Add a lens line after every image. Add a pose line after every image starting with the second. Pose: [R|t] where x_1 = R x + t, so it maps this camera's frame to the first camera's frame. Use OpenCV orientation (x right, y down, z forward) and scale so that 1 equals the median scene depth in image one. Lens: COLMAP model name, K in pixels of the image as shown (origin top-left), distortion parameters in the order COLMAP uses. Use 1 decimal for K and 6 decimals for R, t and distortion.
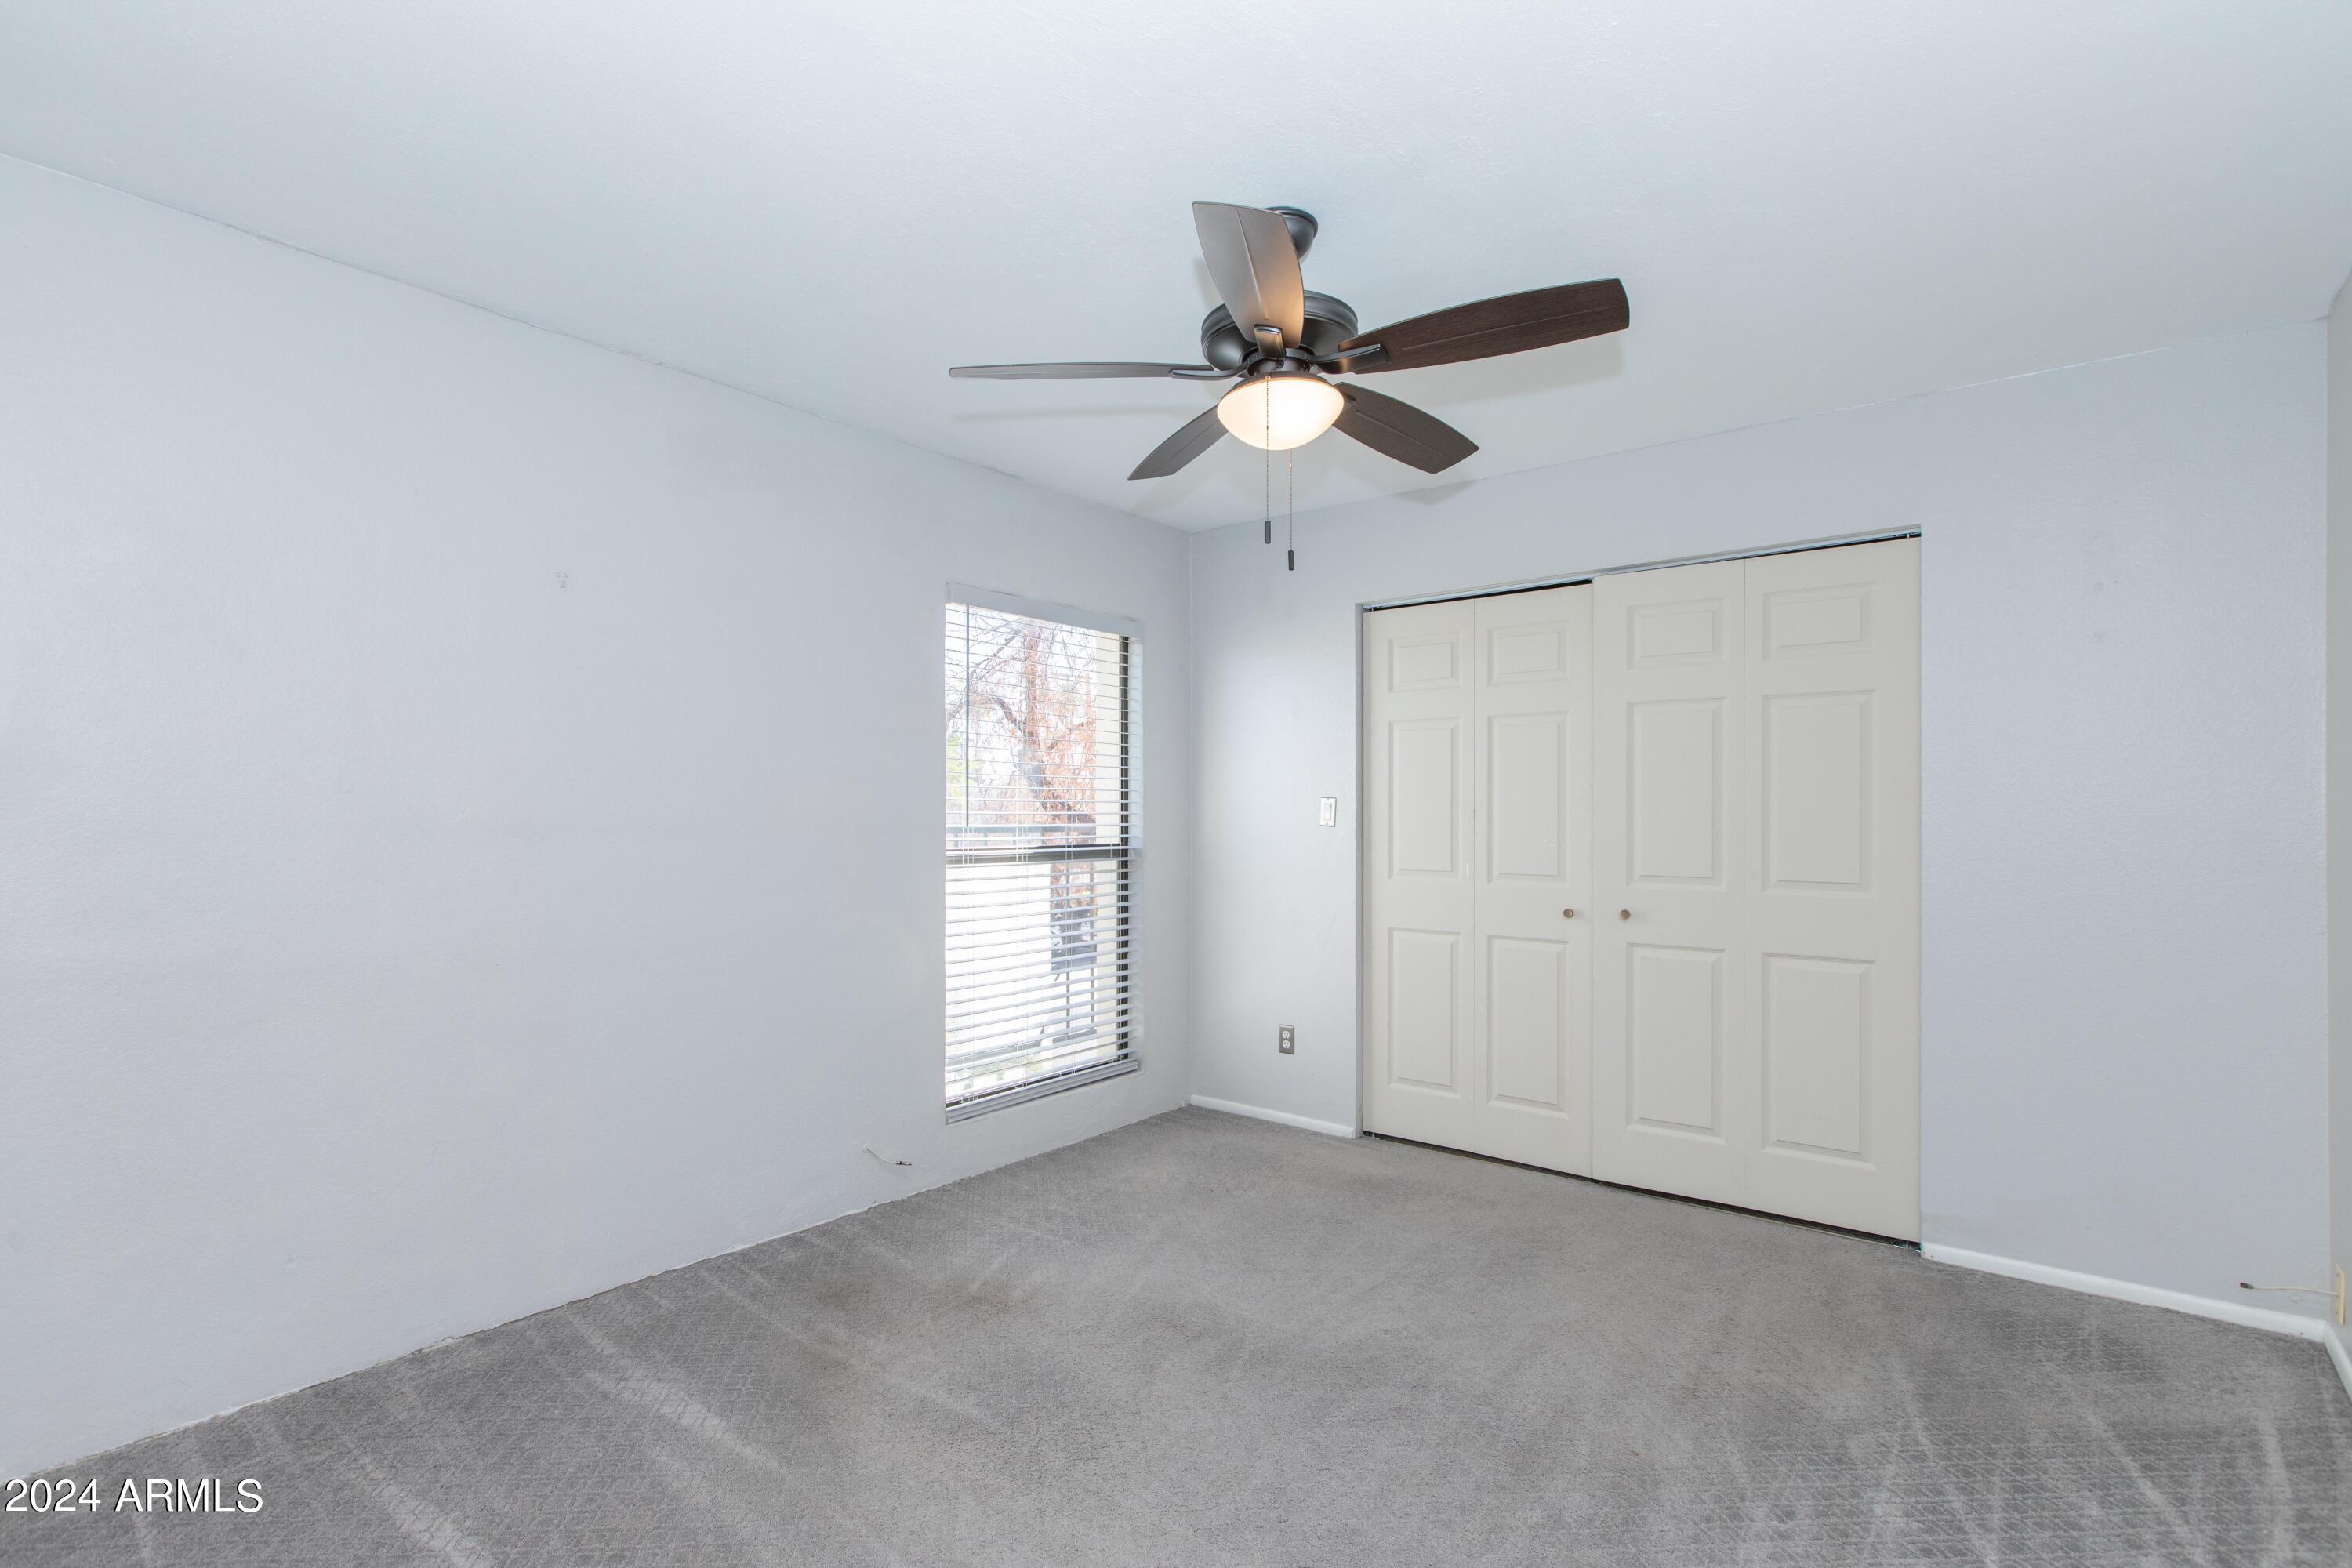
lens RADIAL K [[1059.7, 0, 1172.0], [0, 1059.7, 791.0], [0, 0, 1]] dist [0.001957, -0.000147]
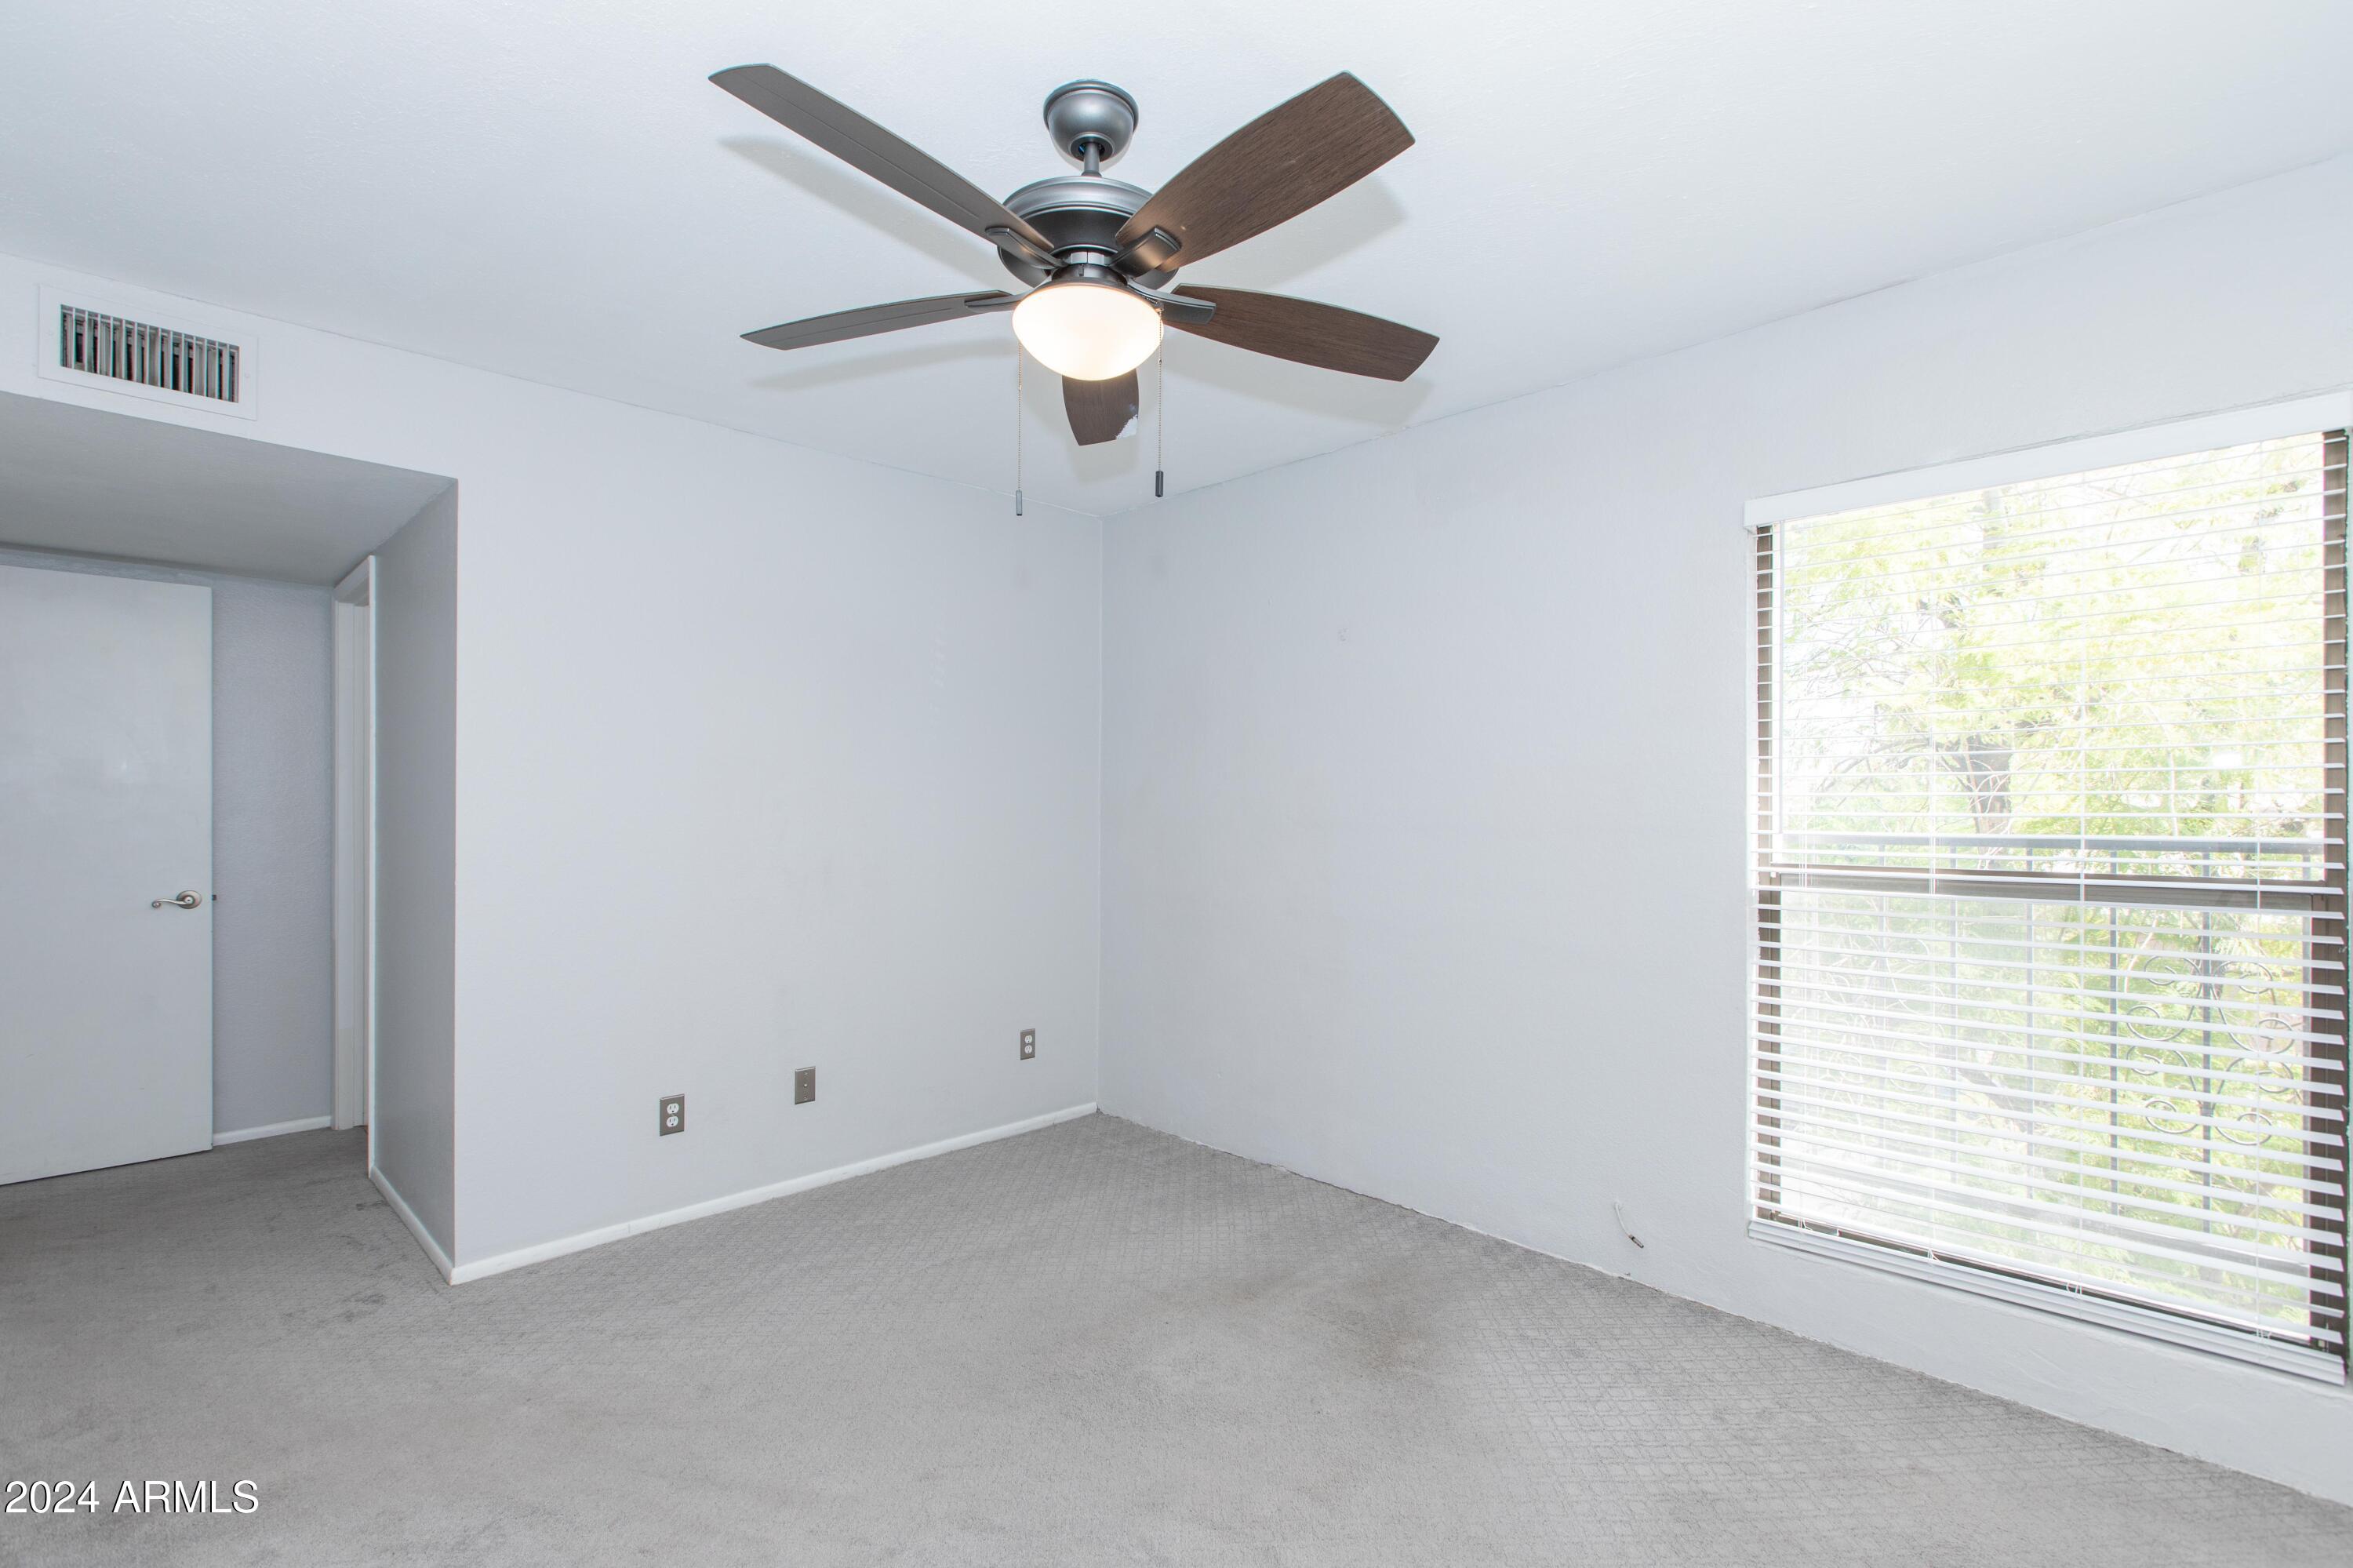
lens RADIAL K [[1060.2, 0, 1172.5], [0, 1060.2, 791.0], [0, 0, 1]] dist [0.001957, -0.000147]
pose [[-0.075775, -0.026175, -0.996781, 0.510598], [0.009723, 0.999588, -0.026987, 0.019976], [0.997078, -0.011736, -0.075489, 0.601948]]
